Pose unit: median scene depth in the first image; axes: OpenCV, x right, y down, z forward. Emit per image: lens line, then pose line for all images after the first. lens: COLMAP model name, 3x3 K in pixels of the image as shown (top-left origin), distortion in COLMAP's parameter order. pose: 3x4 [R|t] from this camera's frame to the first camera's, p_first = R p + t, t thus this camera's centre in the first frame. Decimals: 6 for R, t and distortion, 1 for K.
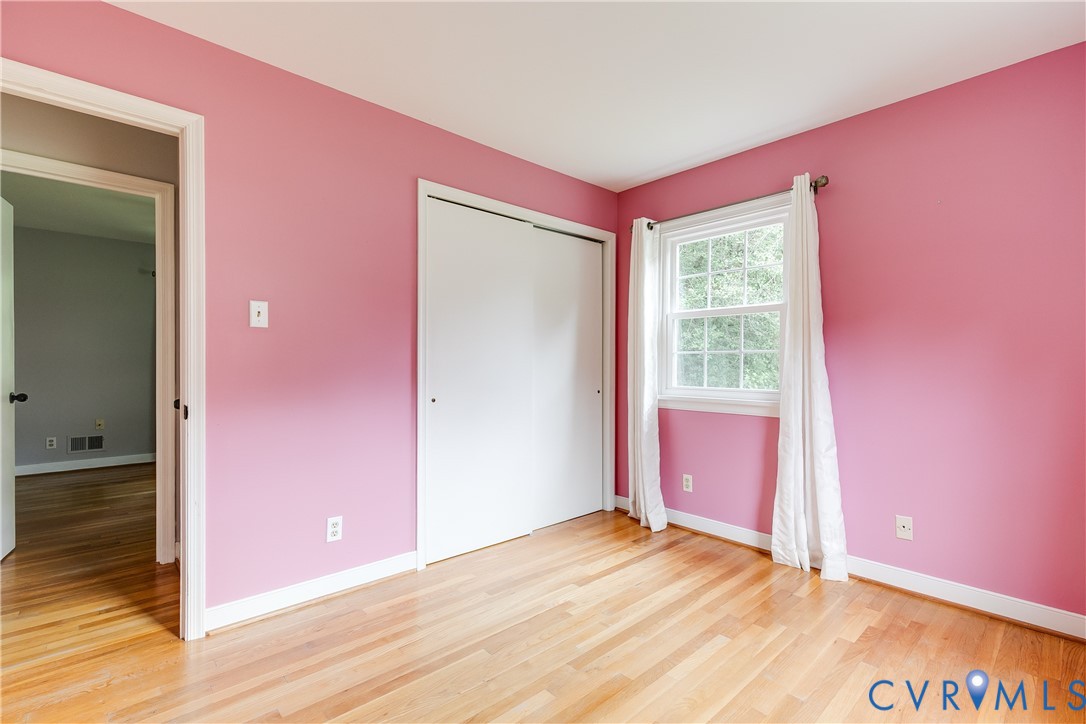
lens RADIAL K [[492.5, 0, 548.6], [0, 492.5, 370.1], [0, 0, 1]] dist [0.017218, -0.000173]
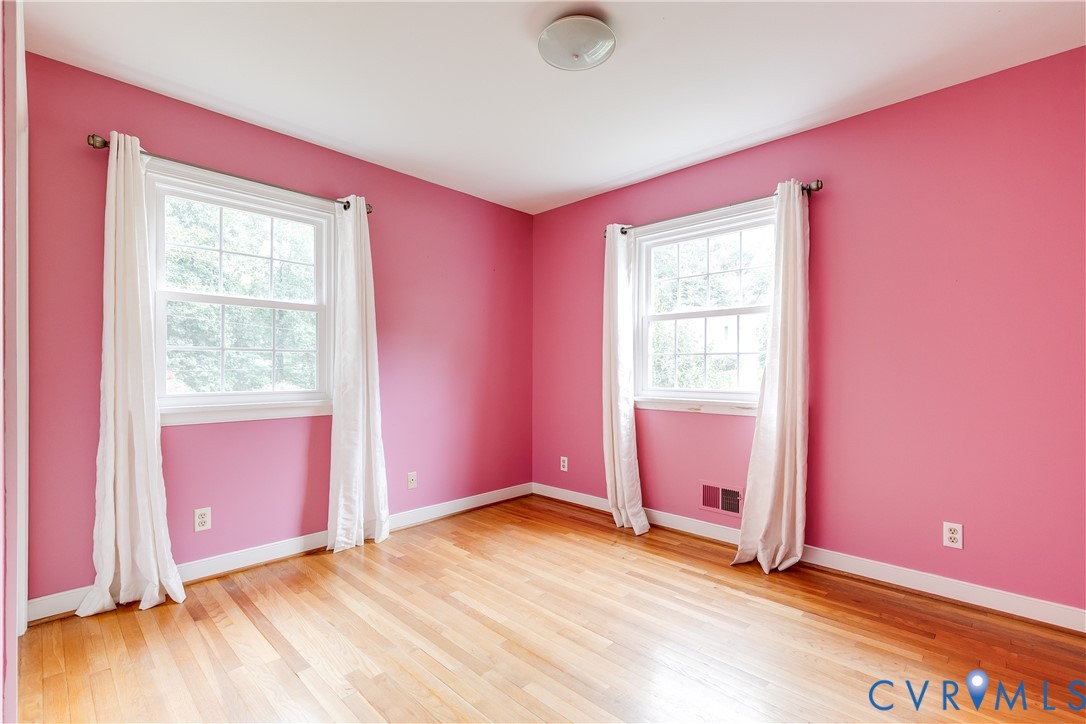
lens RADIAL K [[492.5, 0, 548.6], [0, 492.5, 370.1], [0, 0, 1]] dist [0.017218, -0.000173]
pose [[-0.060219, -0.009595, 0.998139, -0.603165], [0.007074, 0.999925, 0.010039, -0.006184], [-0.998160, 0.007665, -0.060146, 0.599963]]
